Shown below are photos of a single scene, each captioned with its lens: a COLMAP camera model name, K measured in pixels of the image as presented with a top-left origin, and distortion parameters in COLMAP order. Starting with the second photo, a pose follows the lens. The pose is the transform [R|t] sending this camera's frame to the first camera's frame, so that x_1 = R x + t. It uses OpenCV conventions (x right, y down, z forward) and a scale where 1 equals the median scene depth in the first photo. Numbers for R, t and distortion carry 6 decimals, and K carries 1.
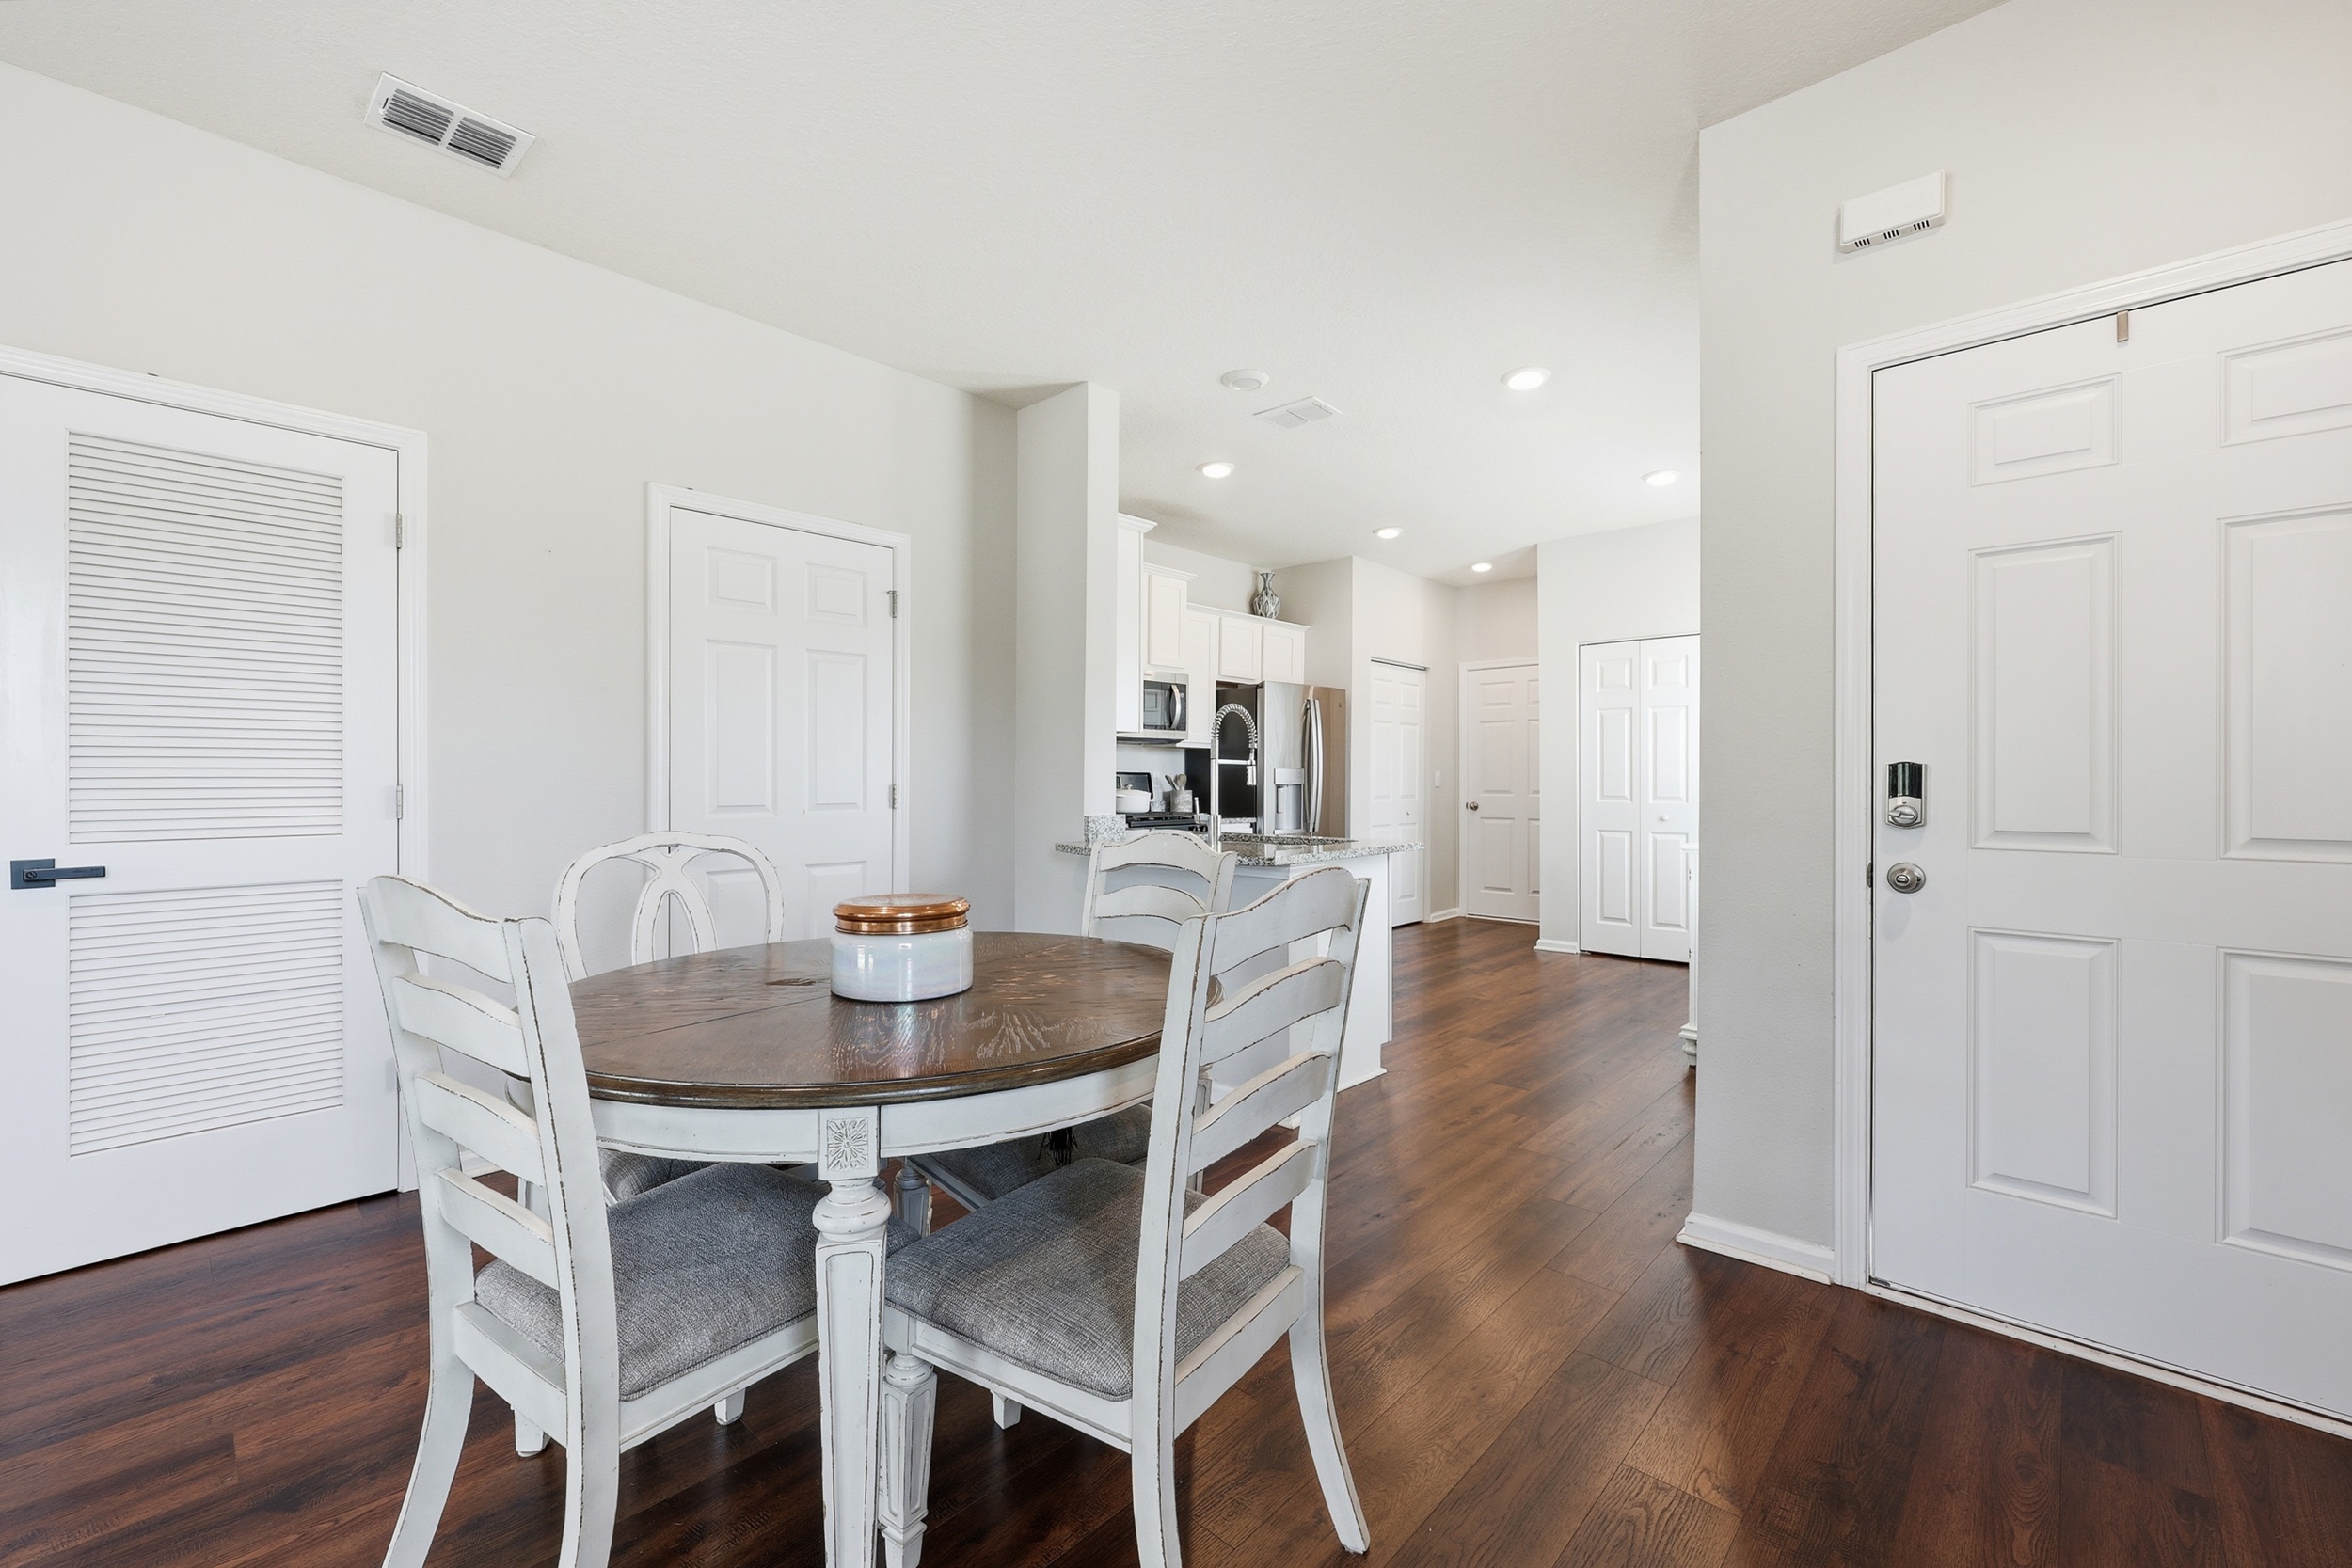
lens RADIAL K [[952.6, 0, 1181.6], [0, 952.6, 778.6], [0, 0, 1]] dist [-0.000203, -0.000845]
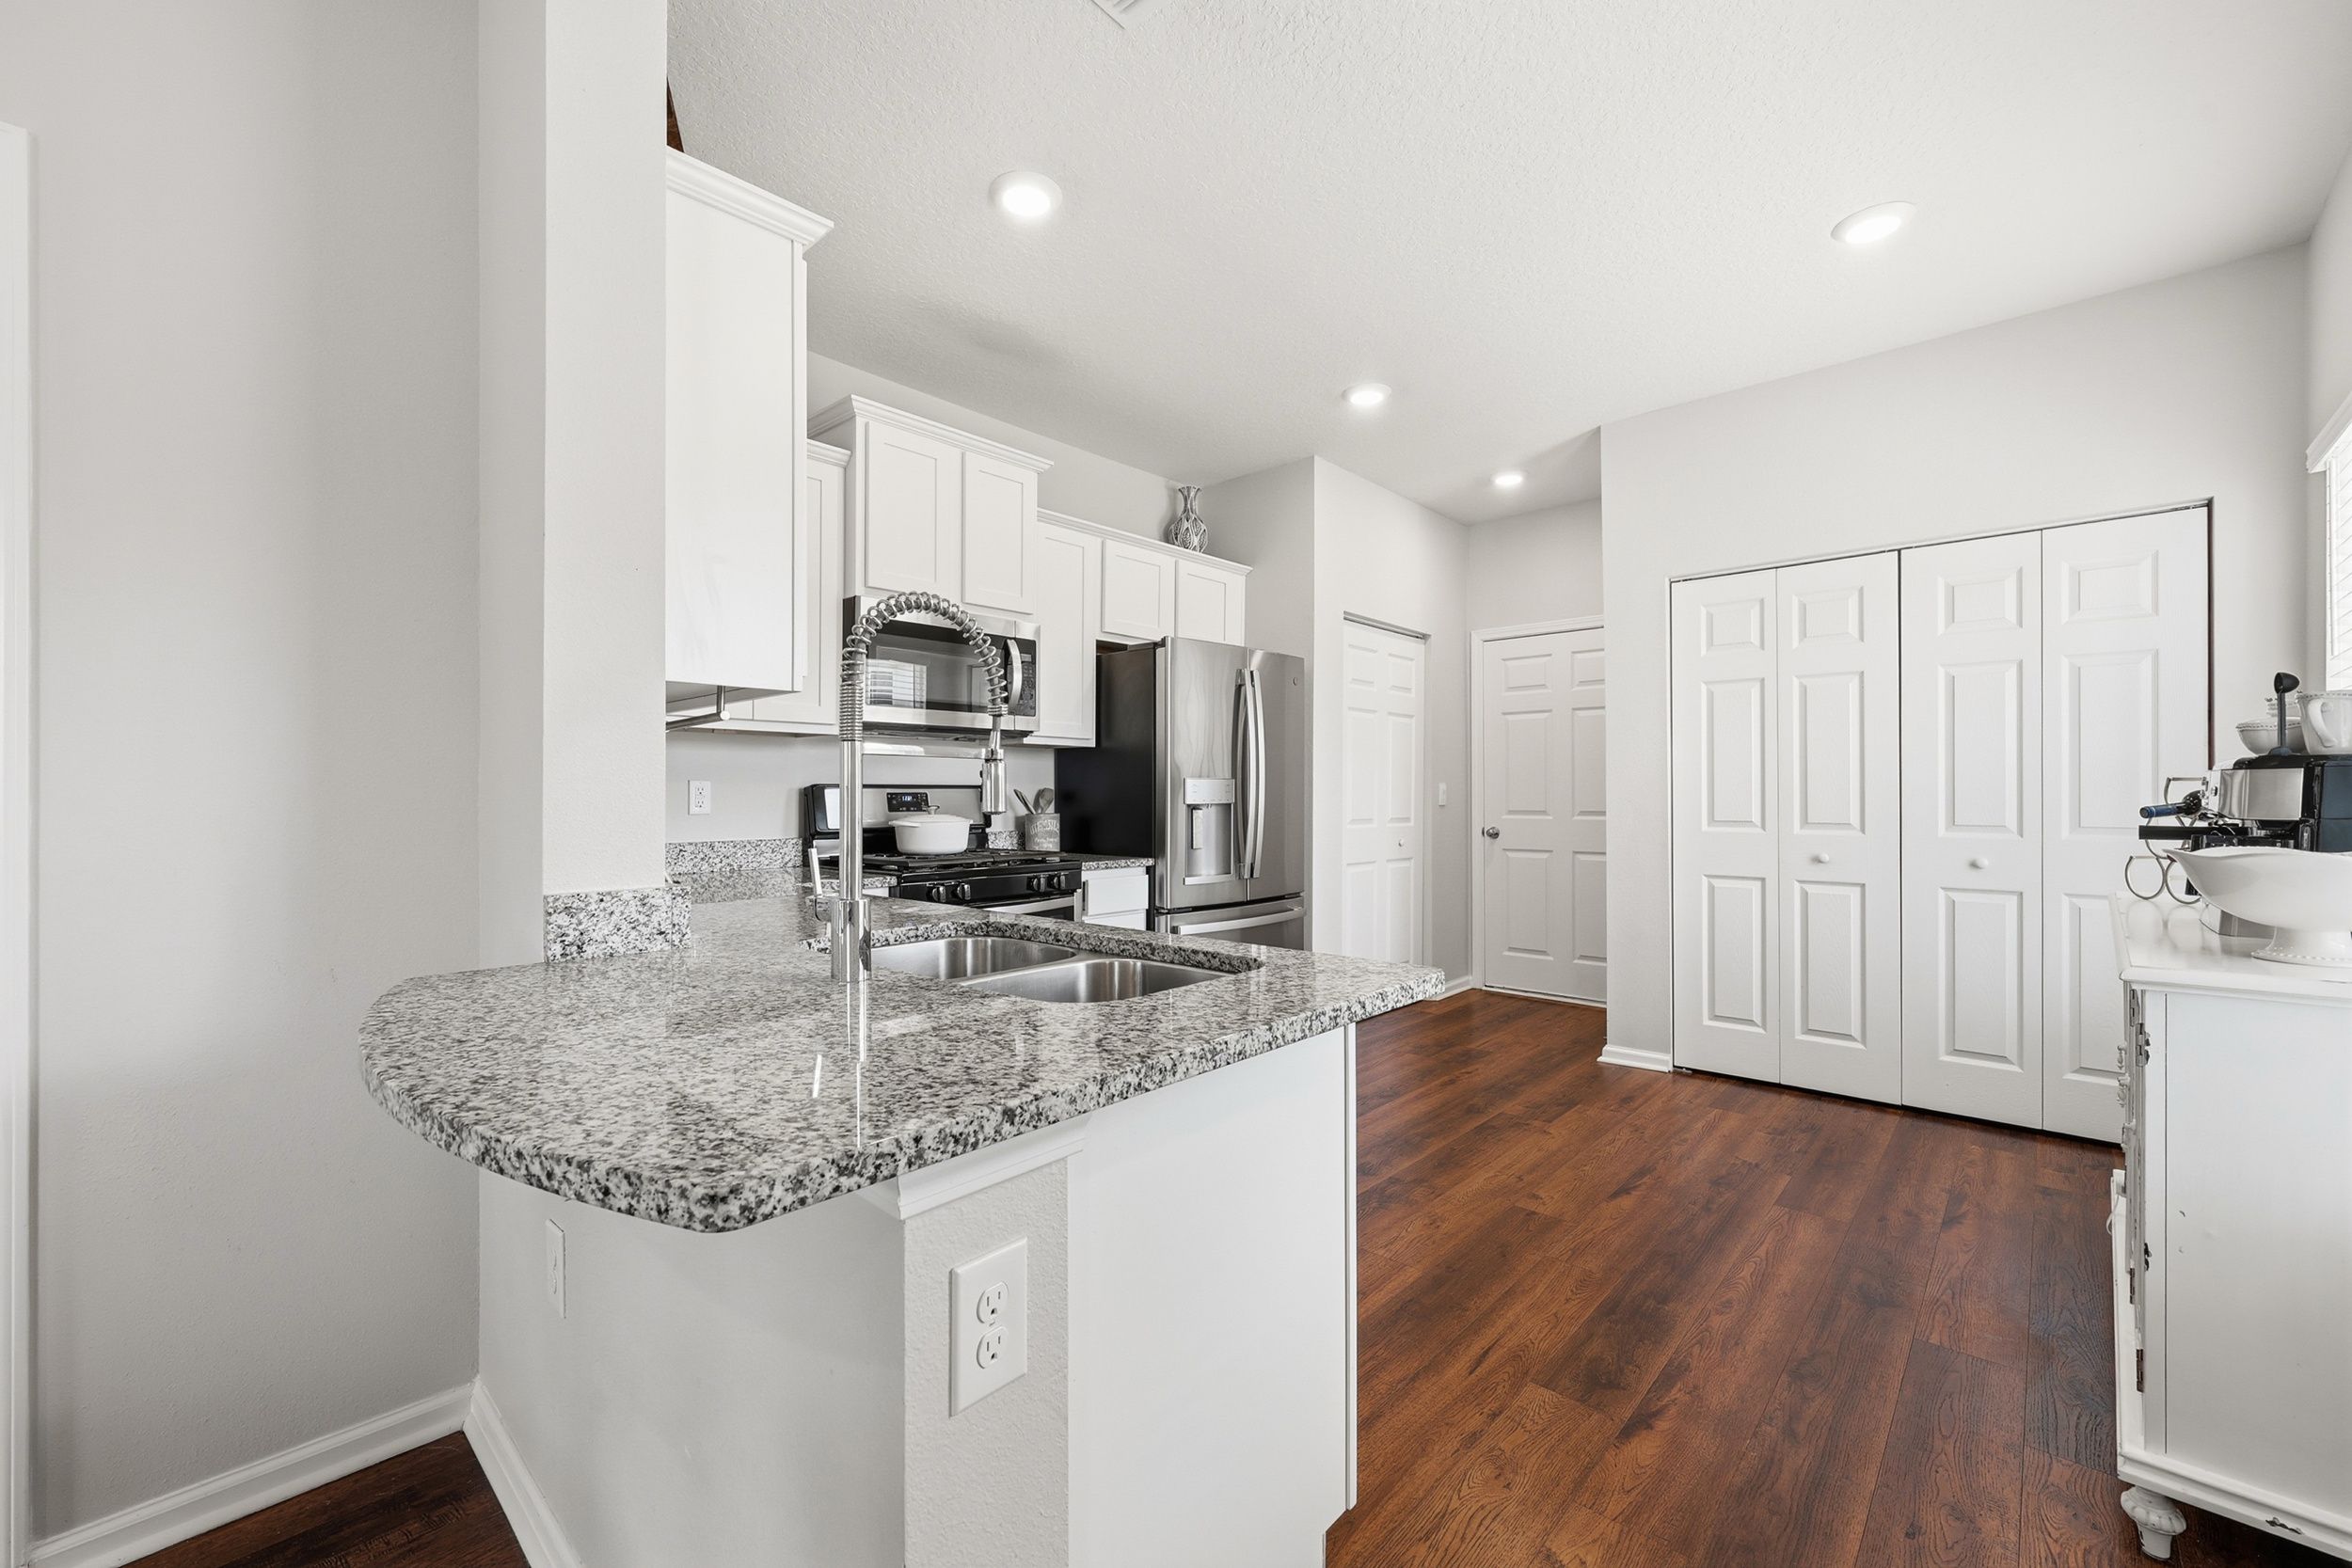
lens RADIAL K [[952.6, 0, 1170.9], [0, 952.6, 788.8], [0, 0, 1]] dist [-0.000203, -0.000845]
pose [[0.999995, -0.003021, 0.000773, 0.086967], [0.003025, 0.999987, -0.004209, -0.001422], [-0.000761, 0.004211, 0.999991, 0.375435]]
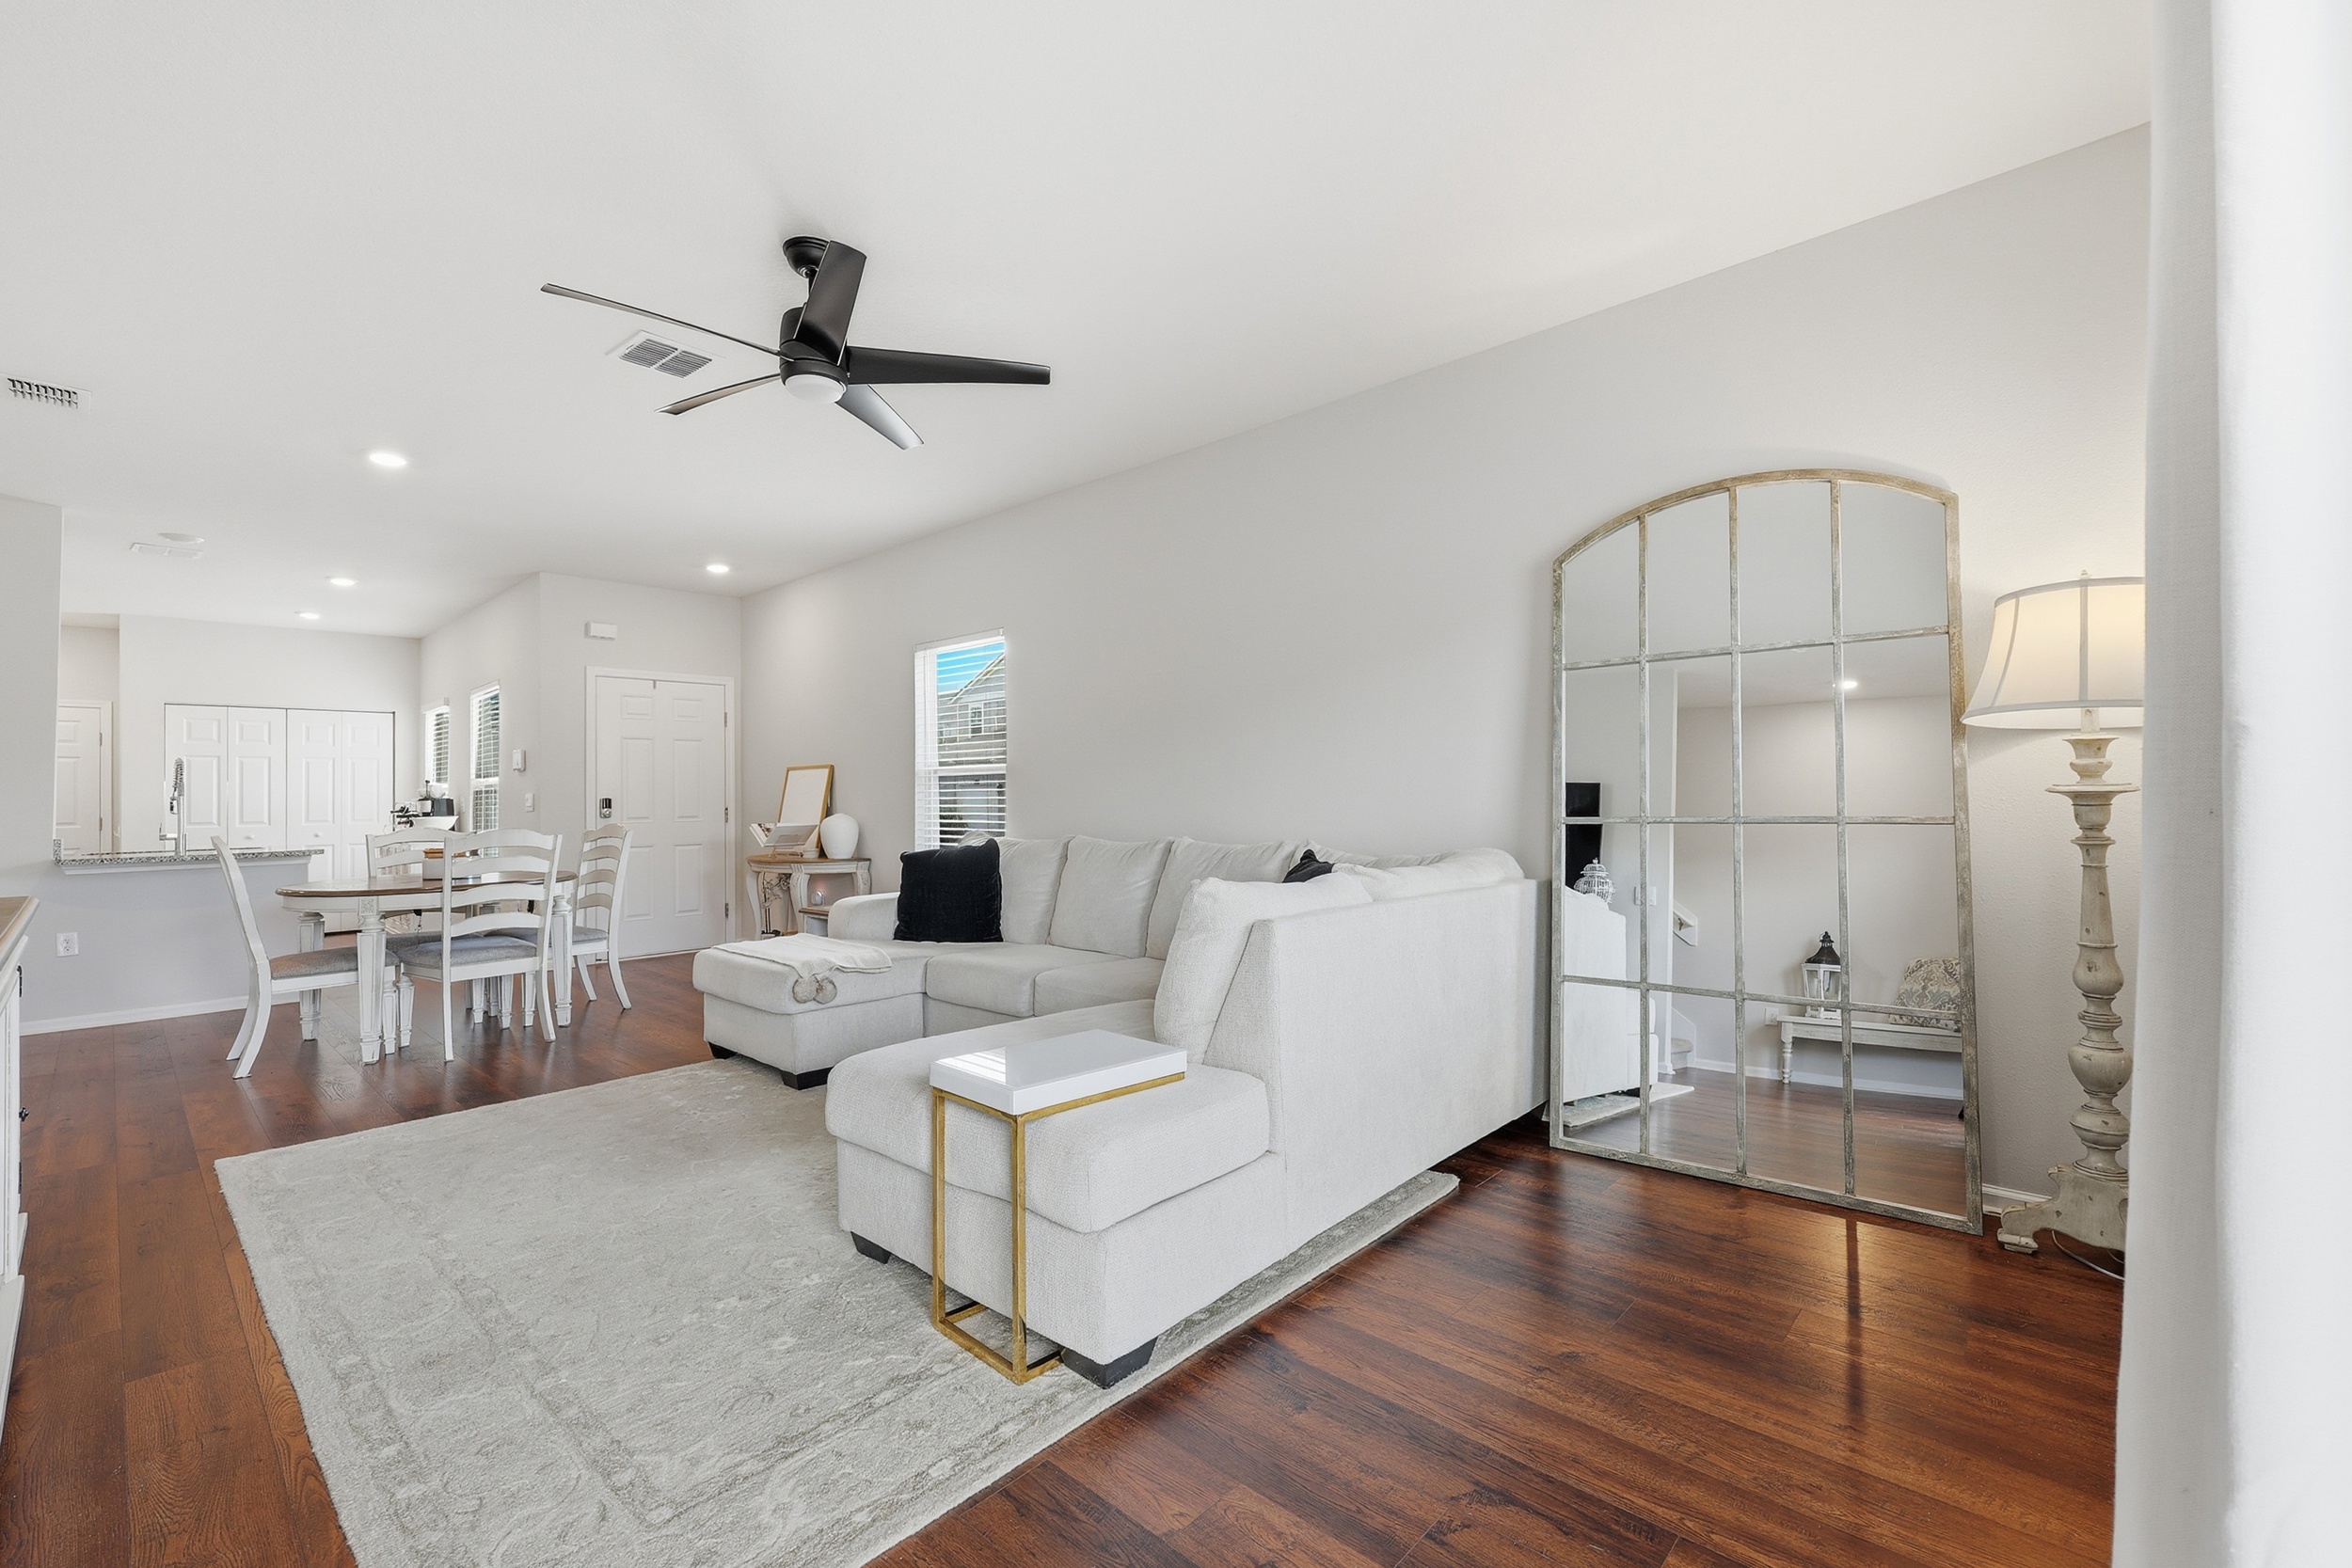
lens RADIAL K [[992.2, 0, 1124.4], [0, 992.2, 795.1], [0, 0, 1]] dist [-0.002224, 0.000089]
pose [[0.026705, 0.003319, 0.999638, -0.854802], [0.013393, 0.999904, -0.003678, 0.002327], [-0.999554, 0.013487, 0.026658, -0.291155]]
